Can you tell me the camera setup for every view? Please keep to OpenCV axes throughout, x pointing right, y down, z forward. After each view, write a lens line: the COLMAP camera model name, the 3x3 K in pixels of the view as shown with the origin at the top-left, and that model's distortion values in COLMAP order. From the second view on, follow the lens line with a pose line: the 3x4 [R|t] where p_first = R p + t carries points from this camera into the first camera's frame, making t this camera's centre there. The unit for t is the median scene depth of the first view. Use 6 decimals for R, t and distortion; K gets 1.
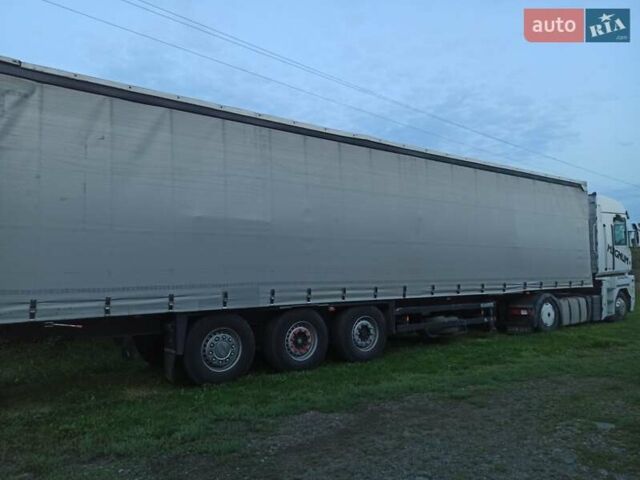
lens RADIAL K [[301.4, 0, 320.0], [0, 301.4, 240.0], [0, 0, 1]] dist [0.017506, -0.000346]
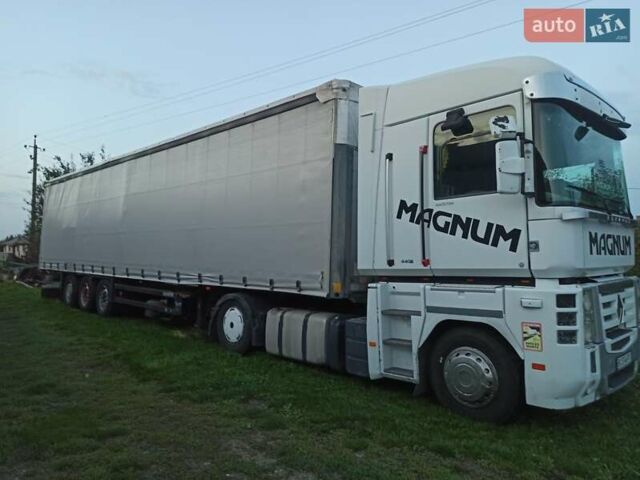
lens RADIAL K [[465.8, 0, 320.0], [0, 465.8, 240.0], [0, 0, 1]] dist [0.048071, -0.002387]
pose [[0.331531, -0.026282, -0.943078, 1.690117], [0.059598, 0.998199, -0.006867, 0.071236], [0.941560, -0.053929, 0.332500, 0.796911]]
